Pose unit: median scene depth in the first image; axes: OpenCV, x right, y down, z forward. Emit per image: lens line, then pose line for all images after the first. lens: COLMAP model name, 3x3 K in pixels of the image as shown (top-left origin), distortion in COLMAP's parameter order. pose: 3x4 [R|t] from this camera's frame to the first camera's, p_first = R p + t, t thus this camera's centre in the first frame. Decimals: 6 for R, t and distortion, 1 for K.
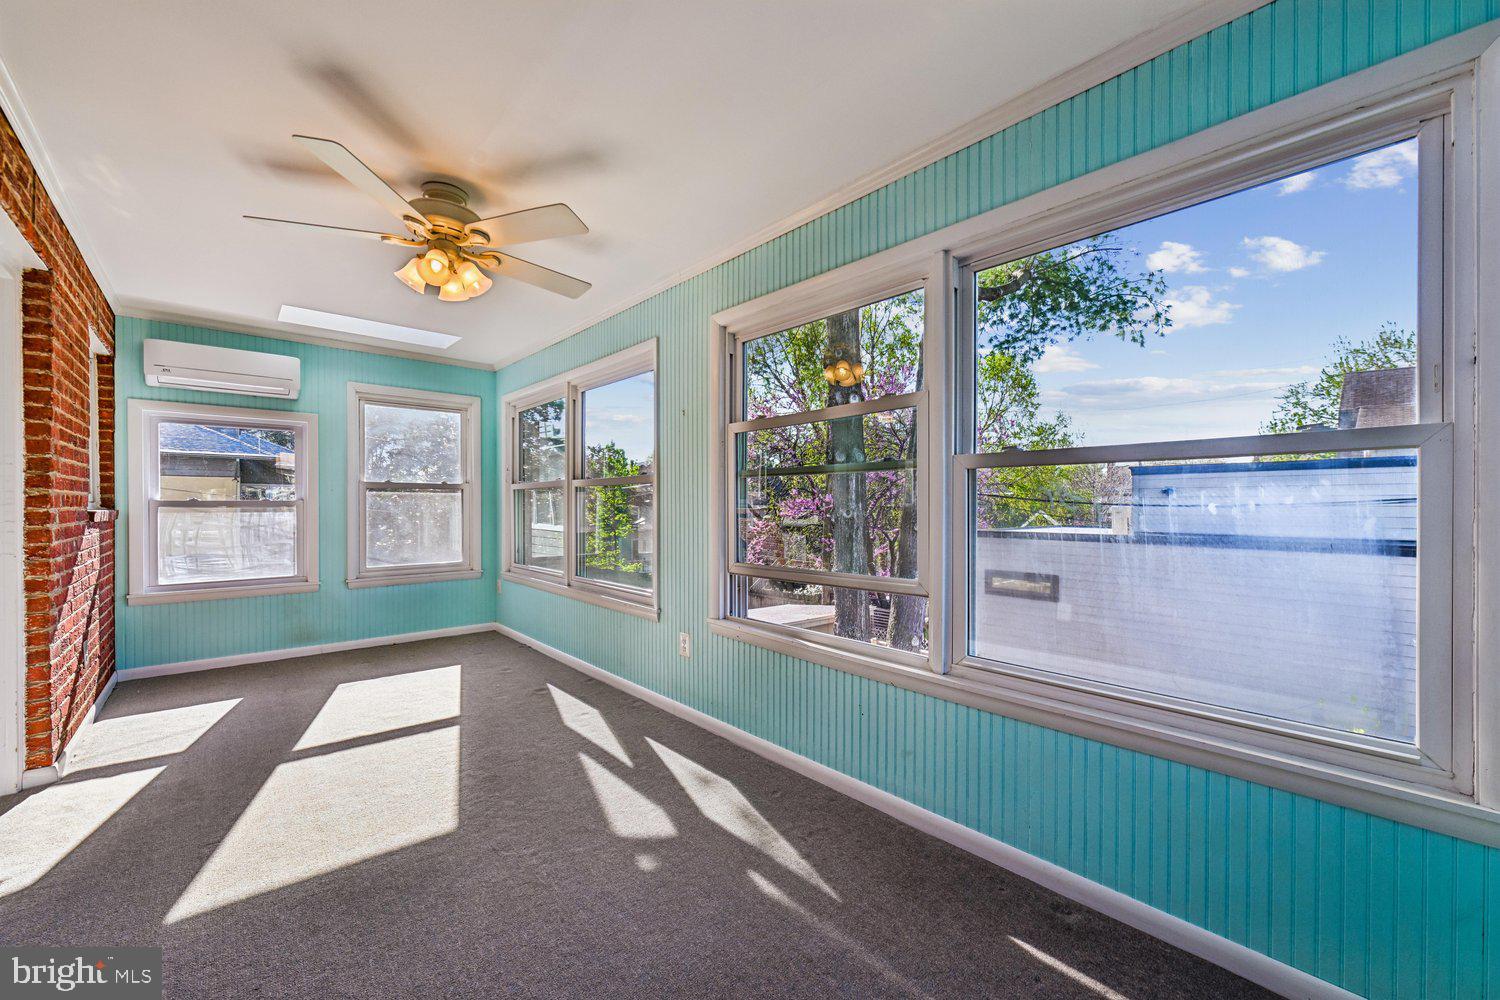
lens RADIAL K [[594.9, 0, 754.3], [0, 594.9, 503.7], [0, 0, 1]] dist [0.002255, 0.000222]
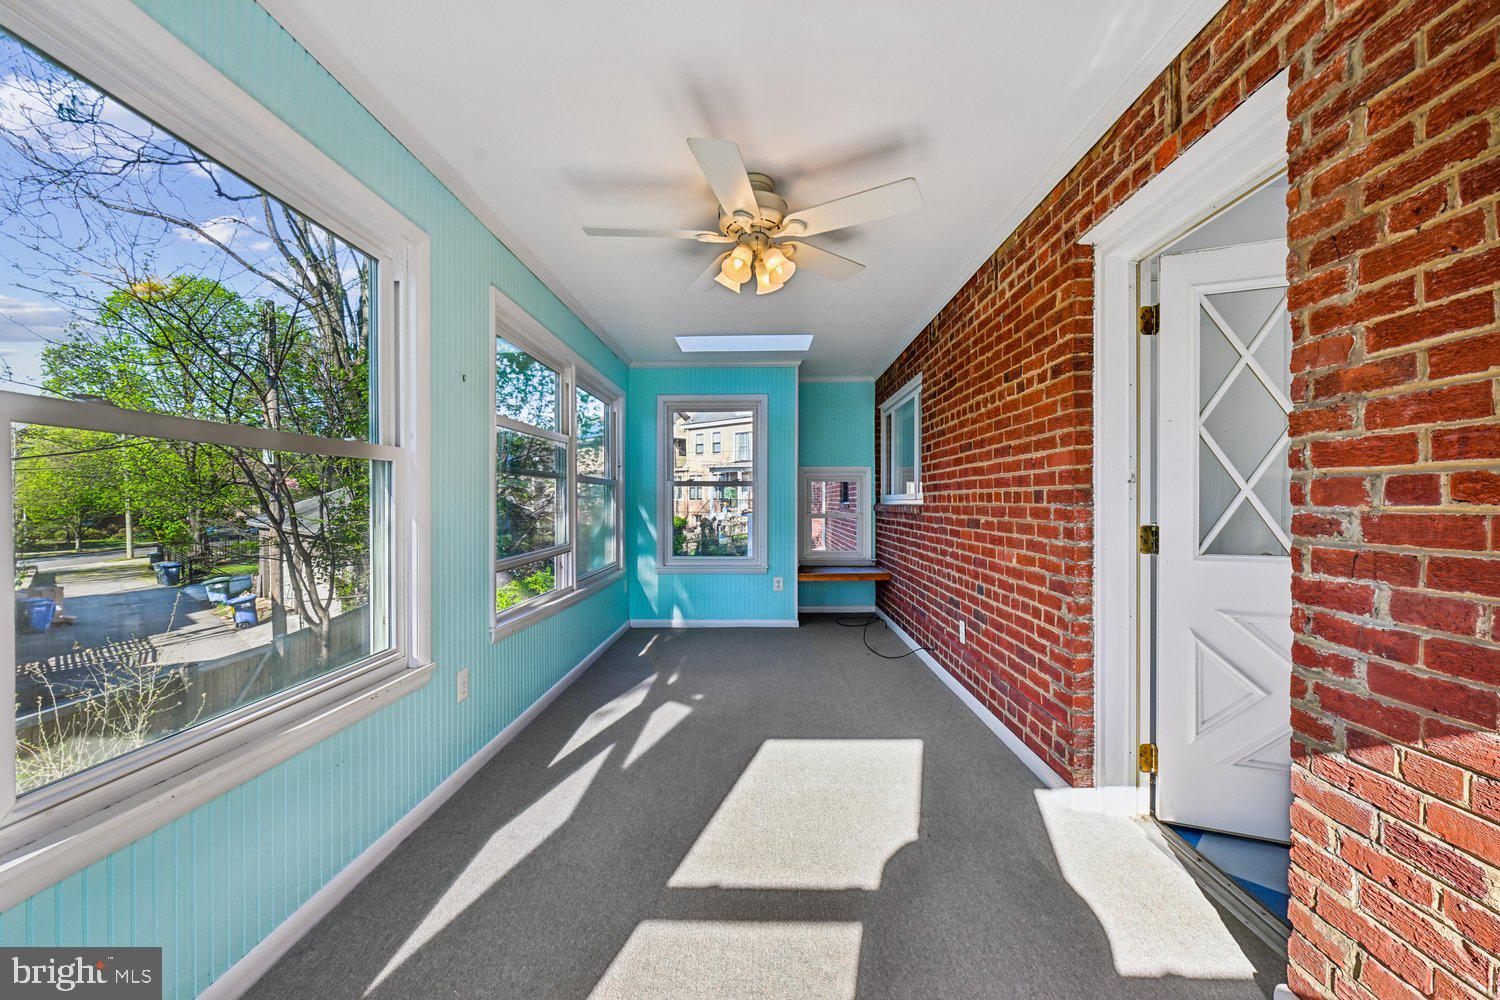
lens RADIAL K [[594.9, 0, 754.3], [0, 594.9, 503.7], [0, 0, 1]] dist [0.002255, 0.000222]
pose [[-0.733193, -0.001663, 0.680019, -1.001283], [0.002025, 0.999987, 0.004630, 0.000309], [-0.680018, 0.004772, -0.733180, 1.434600]]
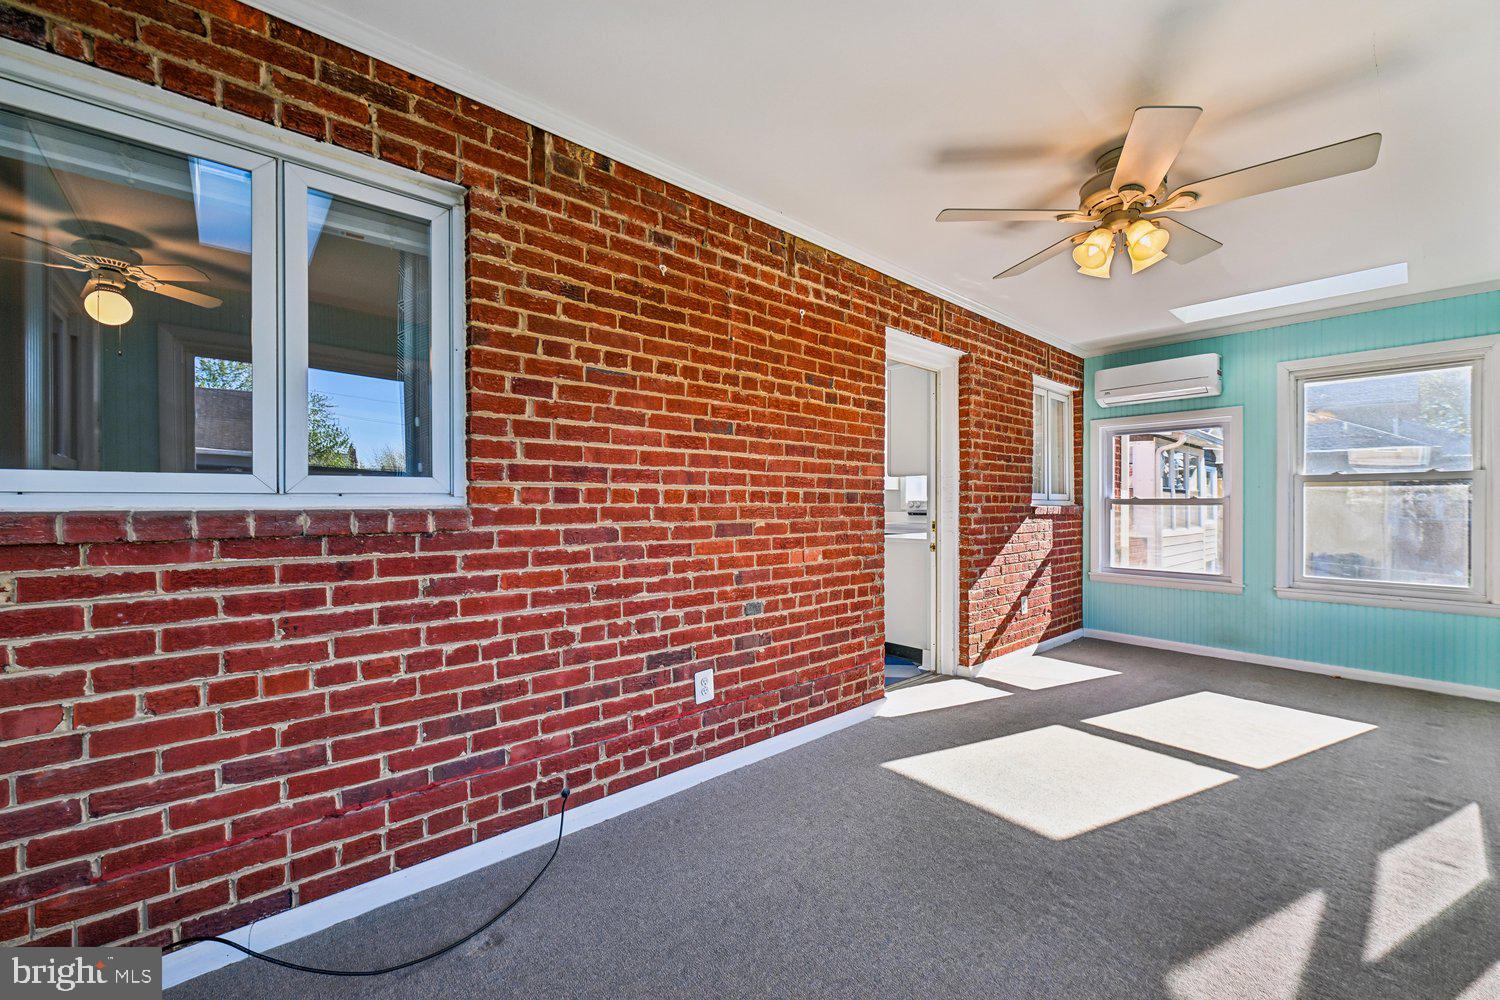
lens RADIAL K [[594.9, 0, 754.3], [0, 594.9, 503.7], [0, 0, 1]] dist [0.002255, 0.000222]
pose [[-0.011960, 0.001835, -0.999927, 0.328517], [-0.000044, 0.999998, 0.001835, 0.003289], [0.999928, 0.000066, -0.011960, 0.369592]]
